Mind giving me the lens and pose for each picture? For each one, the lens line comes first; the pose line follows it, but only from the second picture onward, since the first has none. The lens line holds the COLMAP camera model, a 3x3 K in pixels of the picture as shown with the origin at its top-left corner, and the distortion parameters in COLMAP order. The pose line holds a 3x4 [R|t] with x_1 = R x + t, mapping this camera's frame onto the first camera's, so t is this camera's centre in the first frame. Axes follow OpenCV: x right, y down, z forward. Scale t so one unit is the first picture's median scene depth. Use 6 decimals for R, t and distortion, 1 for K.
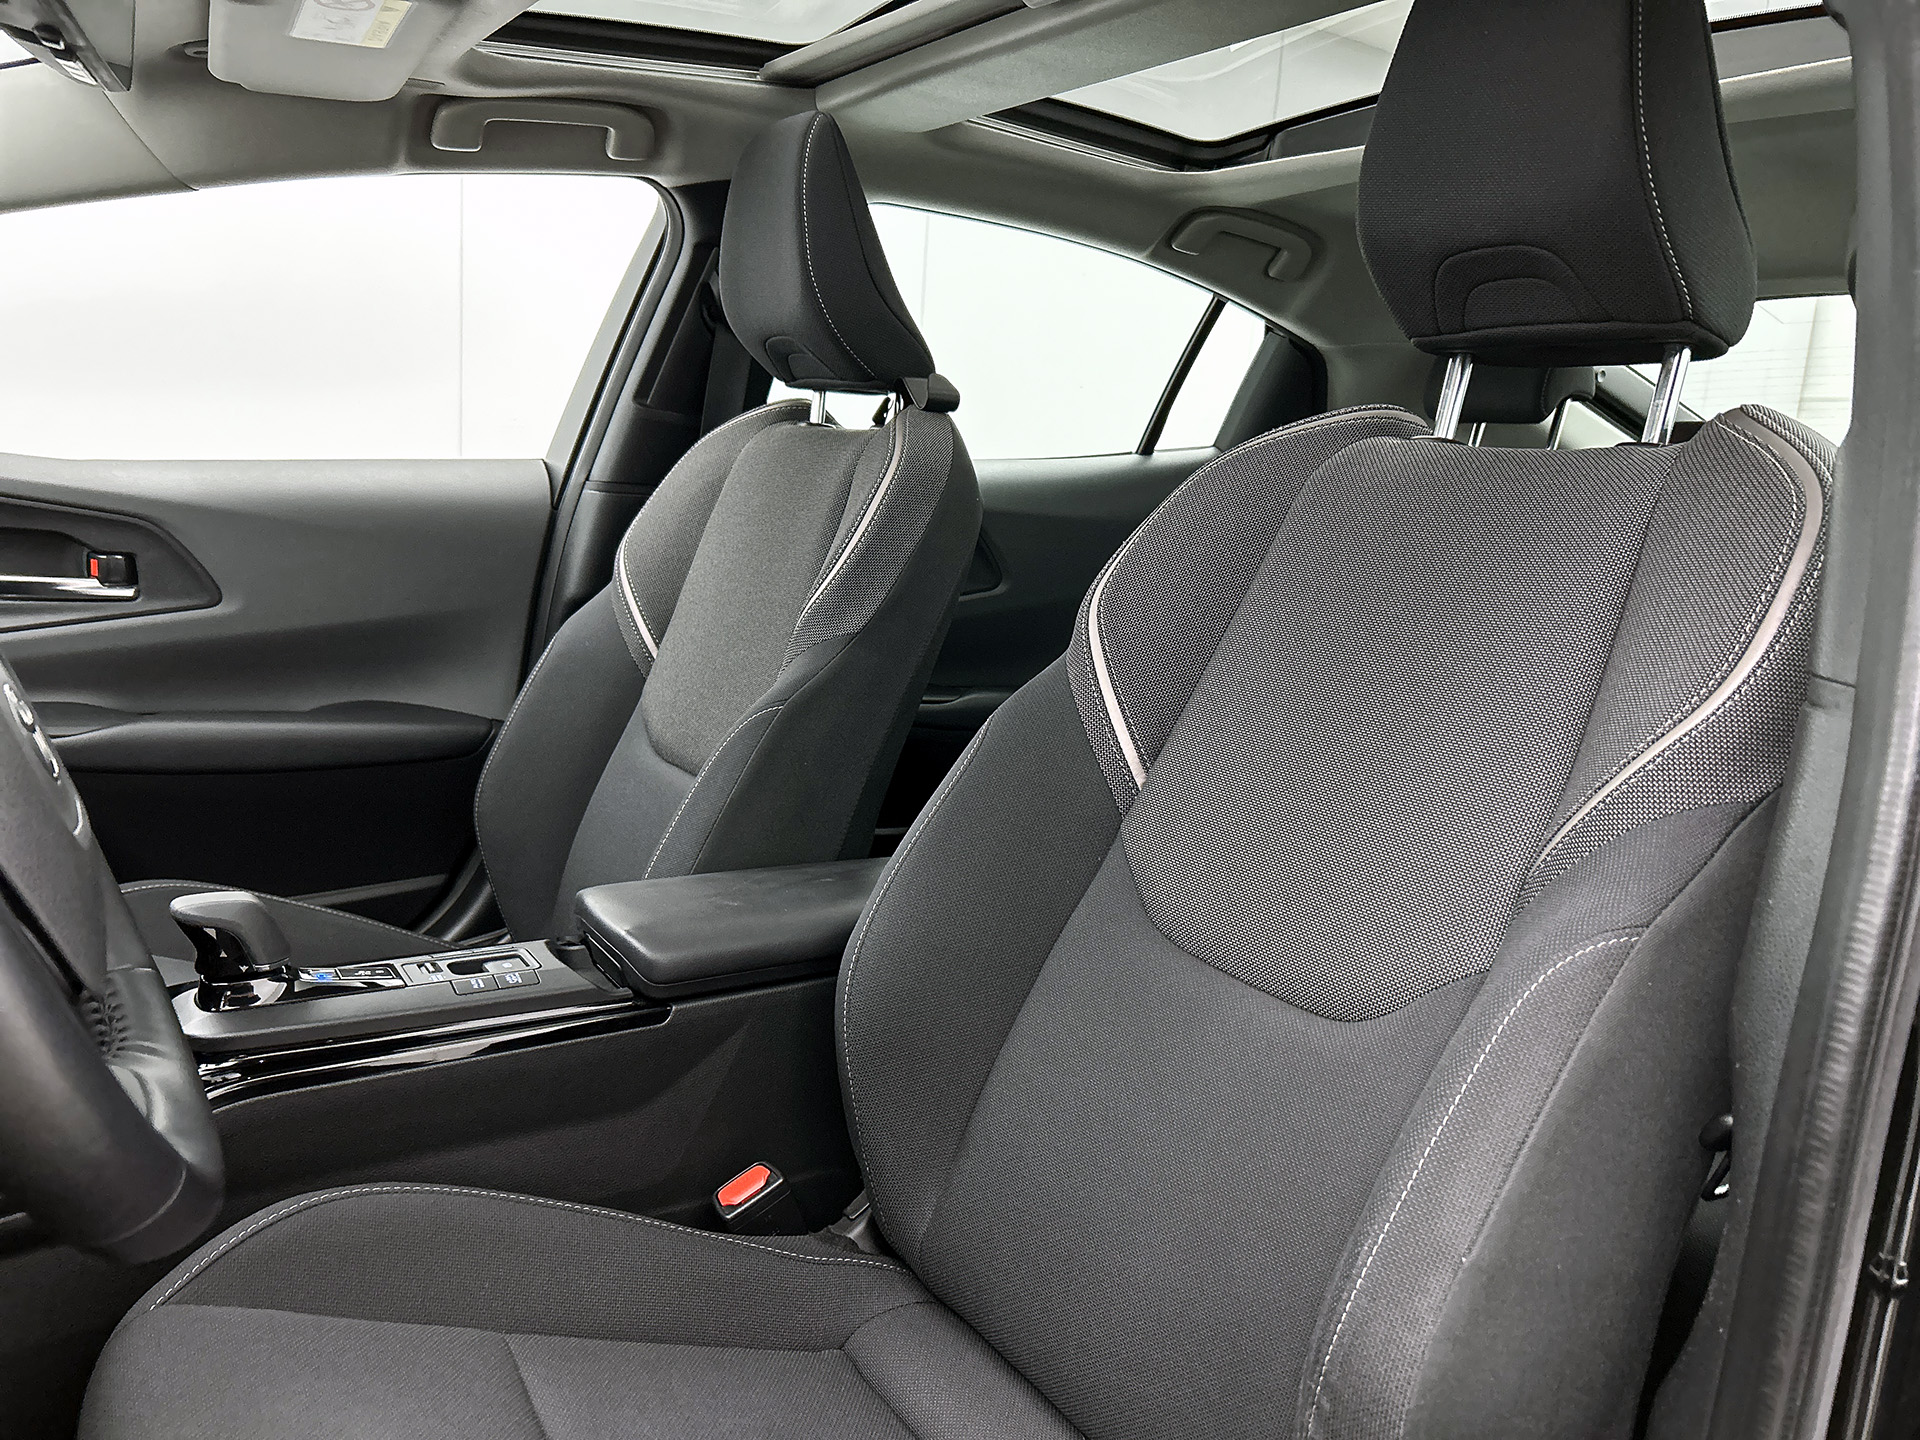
lens RADIAL K [[1433.3, 0, 955.0], [0, 1433.3, 728.5], [0, 0, 1]] dist [0.036864, -0.046938]
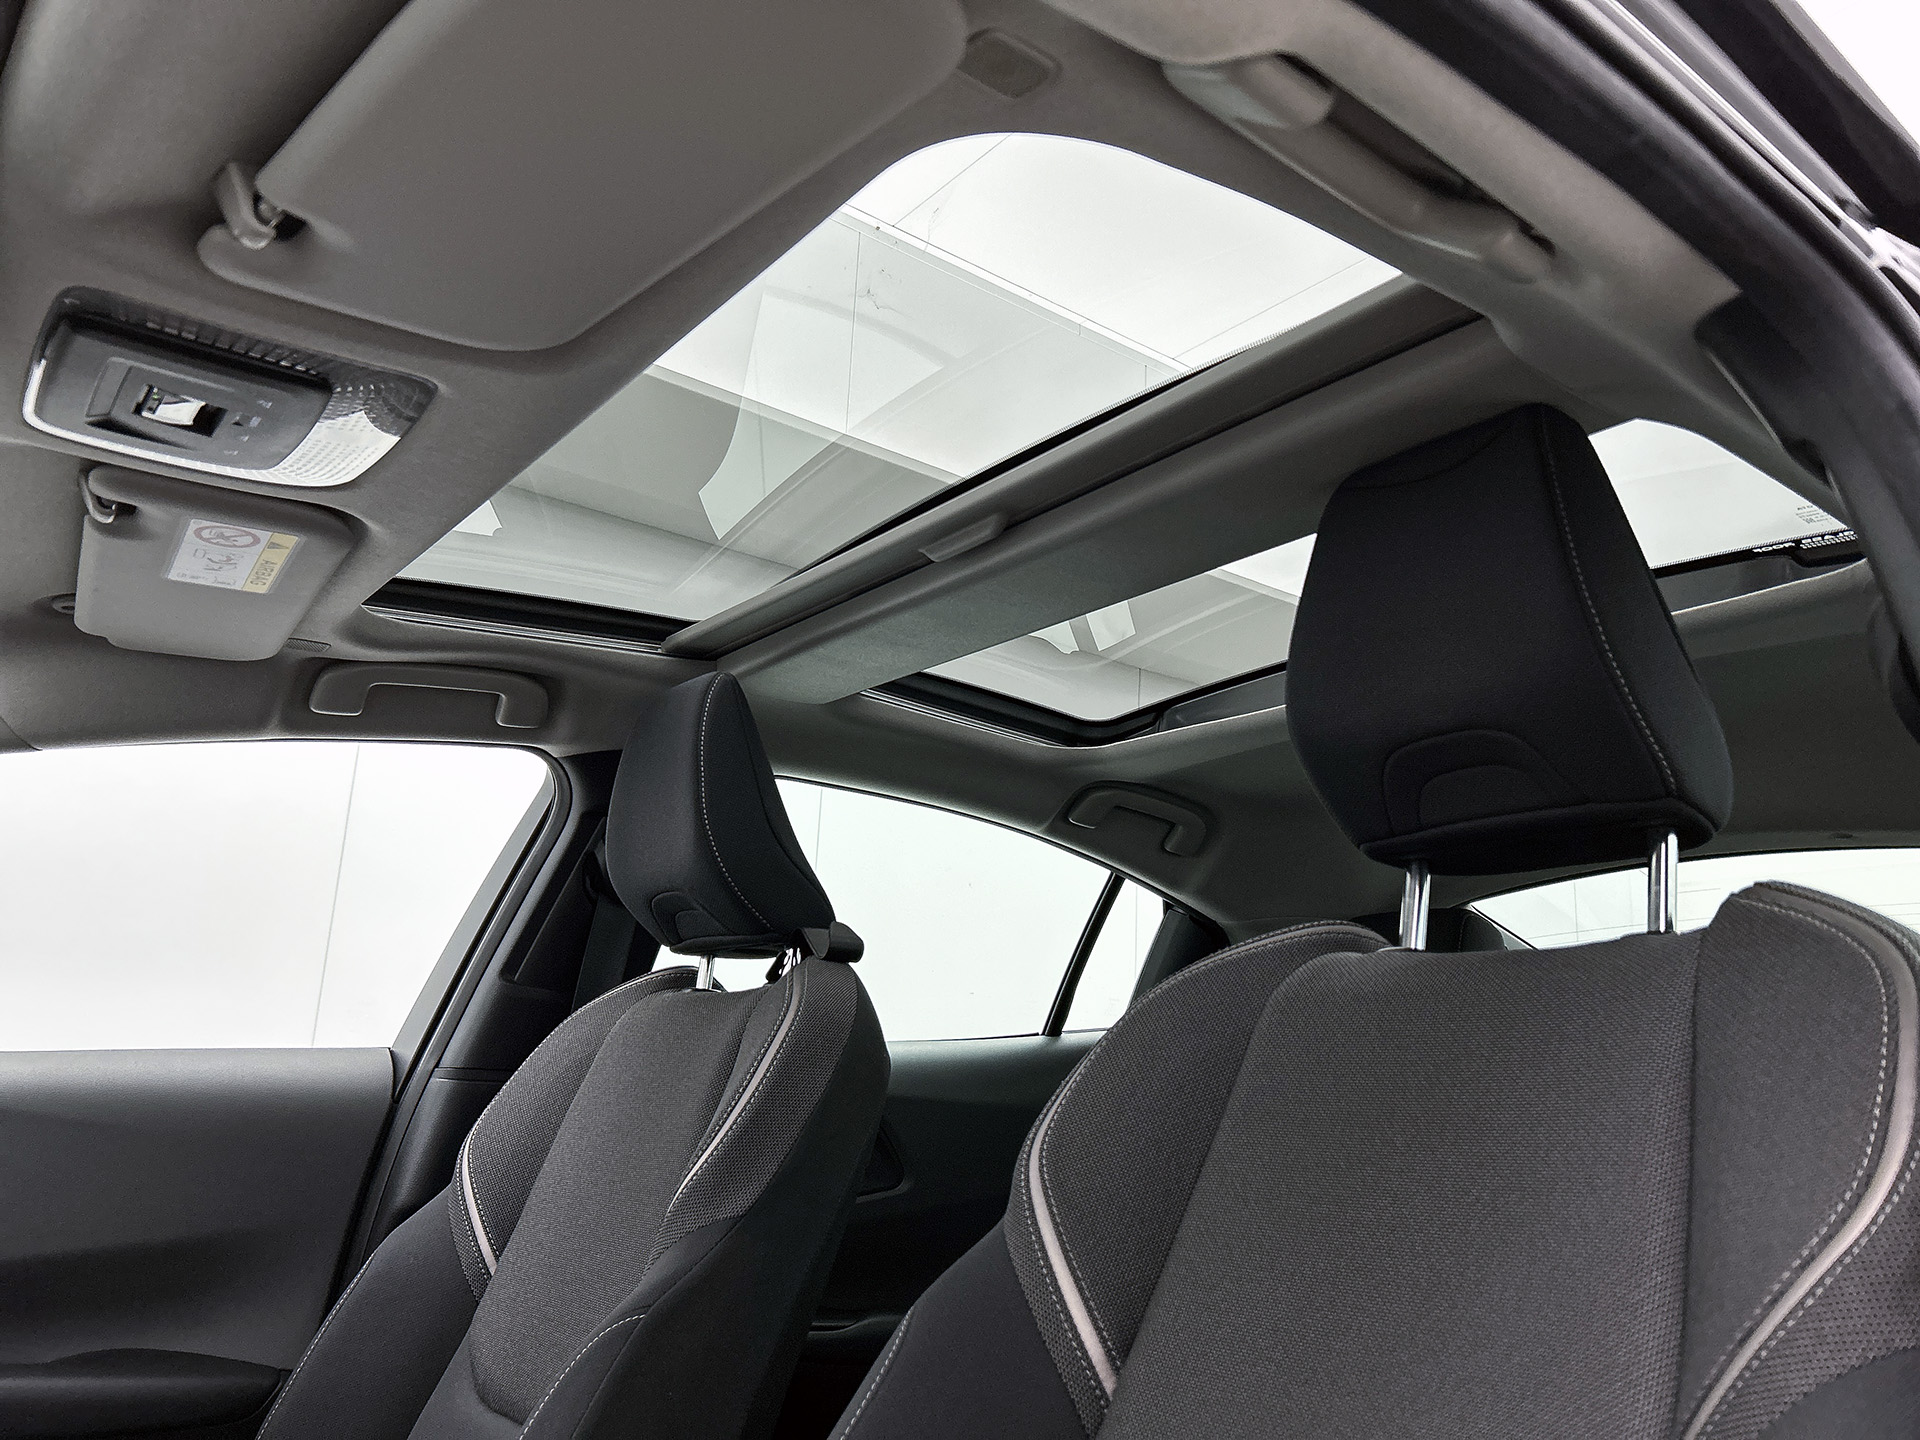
lens RADIAL K [[1433.3, 0, 974.3], [0, 1433.3, 721.8], [0, 0, 1]] dist [0.036864, -0.046938]
pose [[0.995553, 0.001793, 0.094191, -0.017213], [0.037829, 0.908064, -0.417120, 0.031190], [-0.086279, 0.418828, 0.903957, 0.141481]]
